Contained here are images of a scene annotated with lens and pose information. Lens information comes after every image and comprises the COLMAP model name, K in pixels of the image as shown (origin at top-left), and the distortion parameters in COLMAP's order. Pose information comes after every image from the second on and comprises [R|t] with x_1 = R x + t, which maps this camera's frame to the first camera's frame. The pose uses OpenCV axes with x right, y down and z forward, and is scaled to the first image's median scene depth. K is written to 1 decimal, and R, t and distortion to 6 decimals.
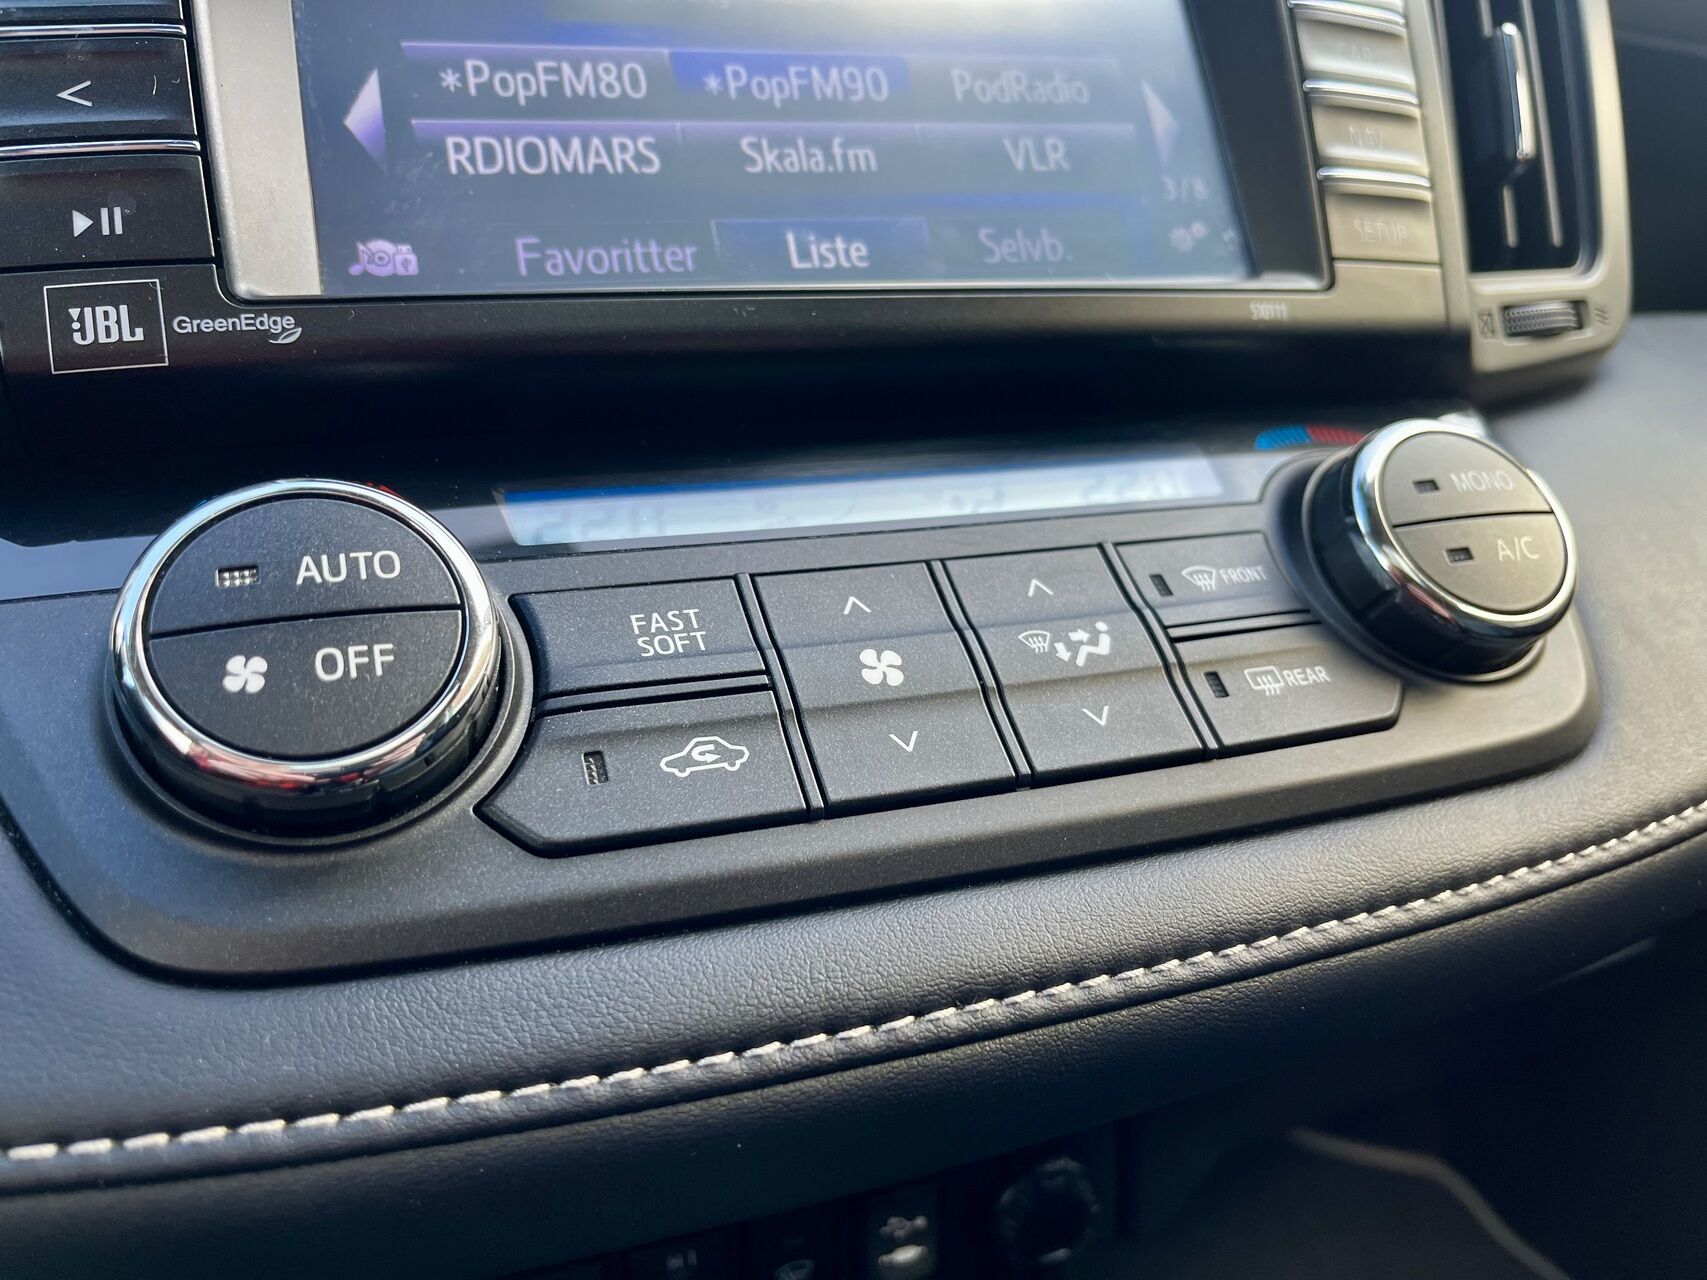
lens RADIAL K [[1361.7, 0, 853.5], [0, 1361.7, 640.0], [0, 0, 1]] dist [0.050130, -0.114997]
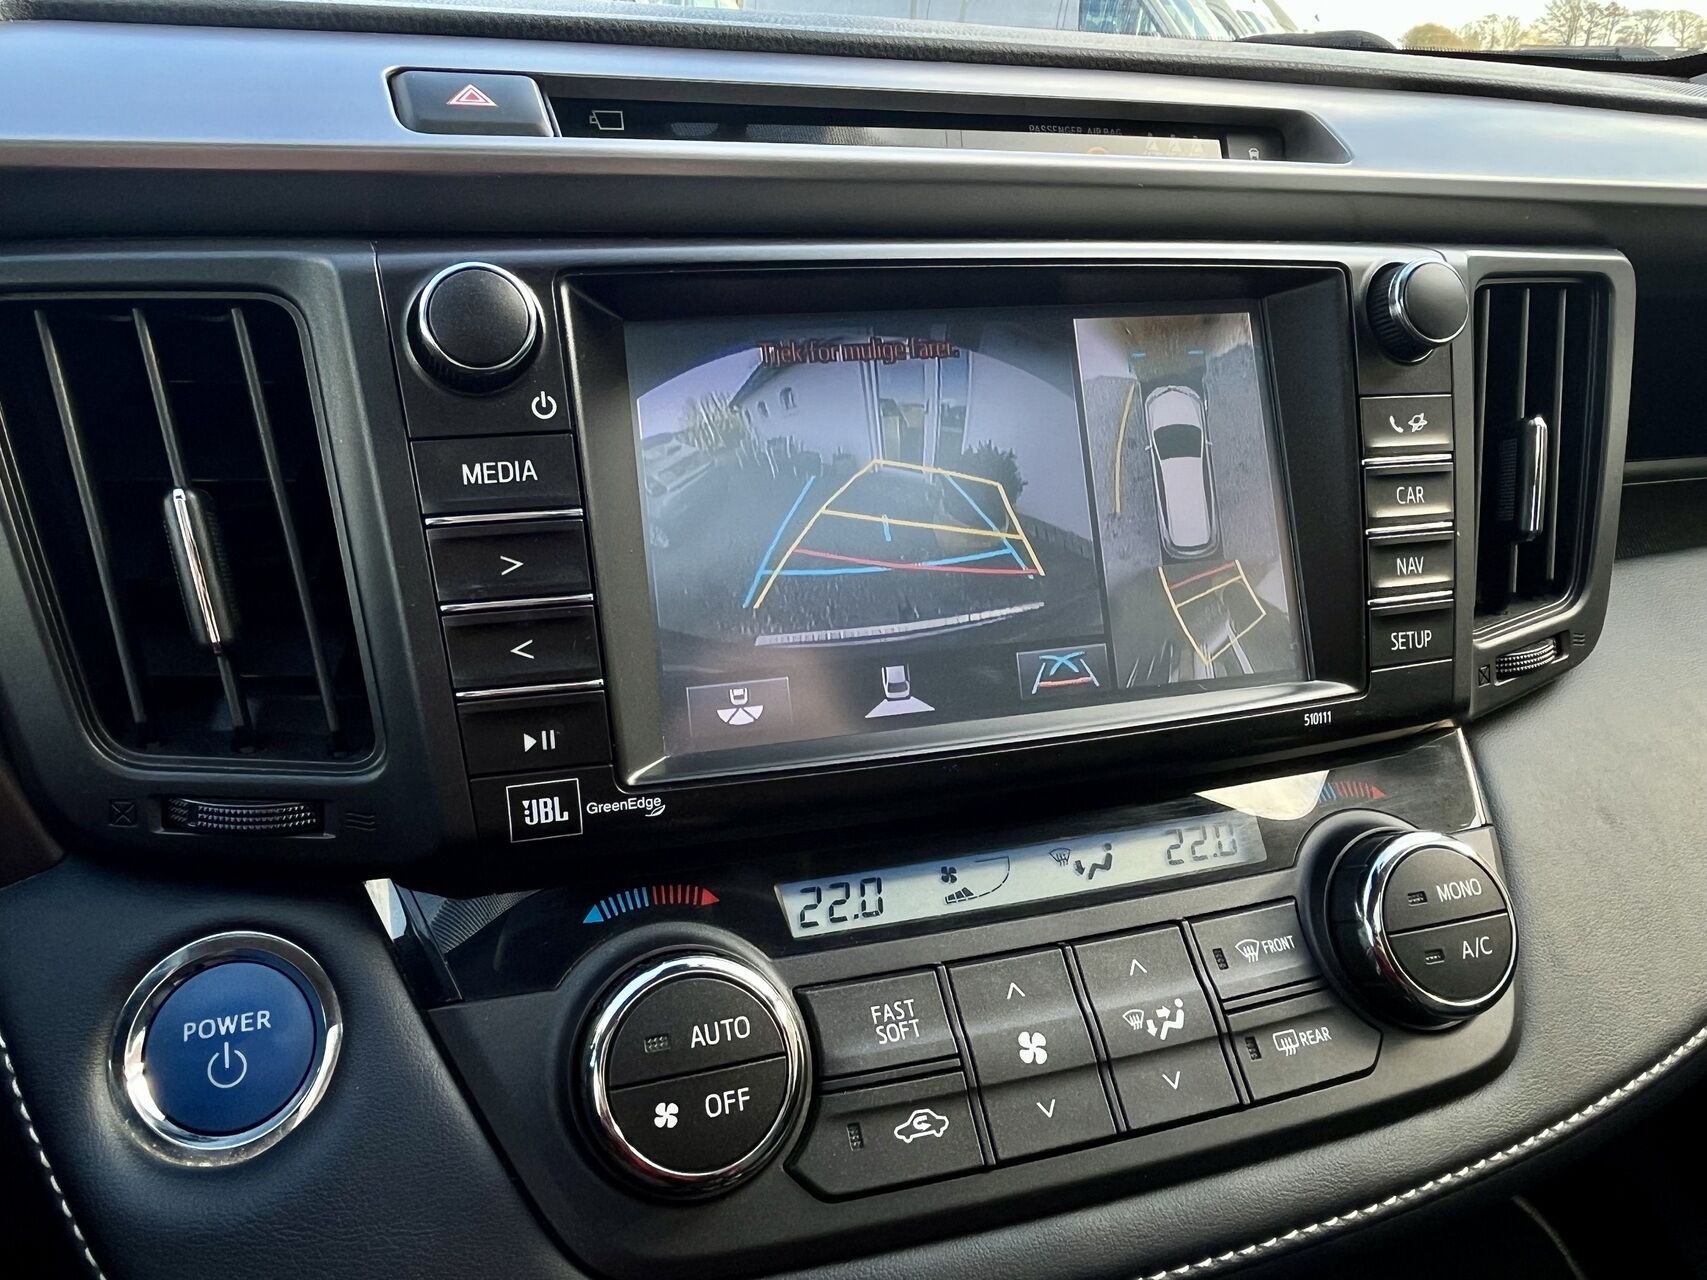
lens RADIAL K [[1225.0, 0, 786.3], [0, 1225.0, 606.7], [0, 0, 1]] dist [0.002250, -0.000179]
pose [[0.995973, 0.072504, -0.052733, -0.221654], [-0.063892, 0.986644, 0.149839, -0.668961], [0.062893, -0.145866, 0.987303, -0.293968]]
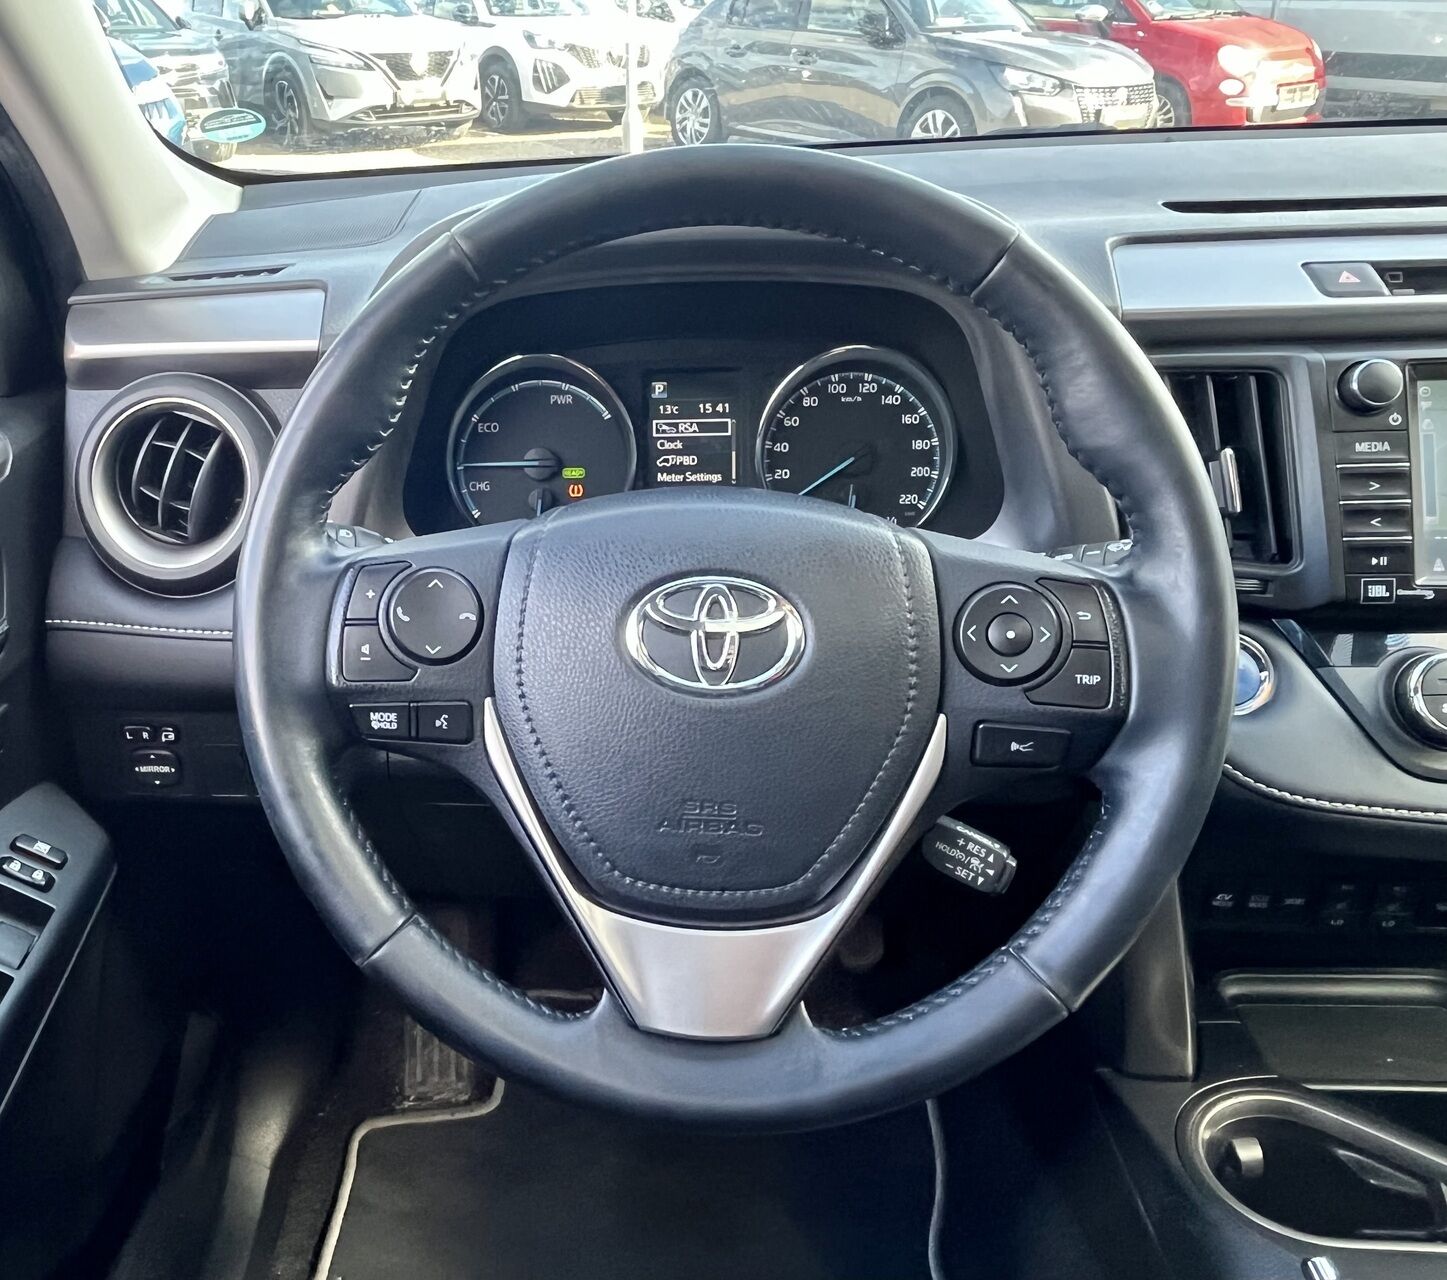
lens RADIAL K [[1315.1, 0, 526.1], [0, 1315.1, 613.2], [0, 0, 1]] dist [0.010605, -0.005064]
pose [[0.900493, 0.154256, -0.406593, -1.132384], [-0.078343, 0.977221, 0.197237, -0.675102], [0.427756, -0.145757, 0.892065, -3.030353]]
